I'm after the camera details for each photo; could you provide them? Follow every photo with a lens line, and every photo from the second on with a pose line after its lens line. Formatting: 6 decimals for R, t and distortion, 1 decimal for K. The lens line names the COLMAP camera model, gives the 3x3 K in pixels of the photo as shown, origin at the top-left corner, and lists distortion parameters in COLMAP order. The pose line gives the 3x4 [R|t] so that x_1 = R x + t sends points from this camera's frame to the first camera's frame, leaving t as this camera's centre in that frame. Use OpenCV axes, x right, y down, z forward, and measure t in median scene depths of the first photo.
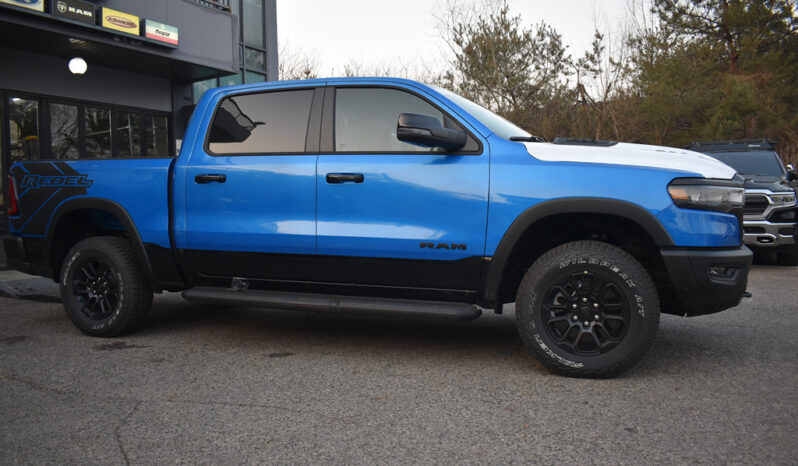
lens RADIAL K [[618.3, 0, 399.0], [0, 618.3, 233.0], [0, 0, 1]] dist [-0.085741, 0.002932]
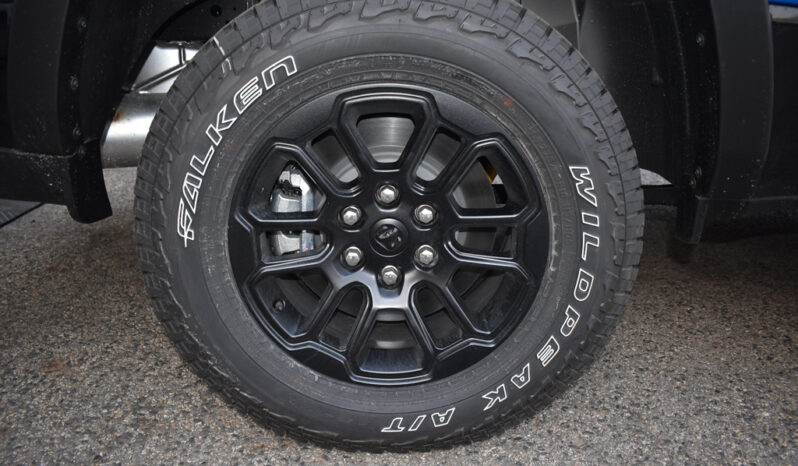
lens RADIAL K [[618.3, 0, 399.0], [0, 618.3, 233.0], [0, 0, 1]] dist [-0.085741, 0.002932]
pose [[0.931270, -0.096055, 0.351438, -0.605553], [-0.001482, 0.963612, 0.267301, 0.036287], [-0.364326, -0.249450, 0.897241, 0.873869]]
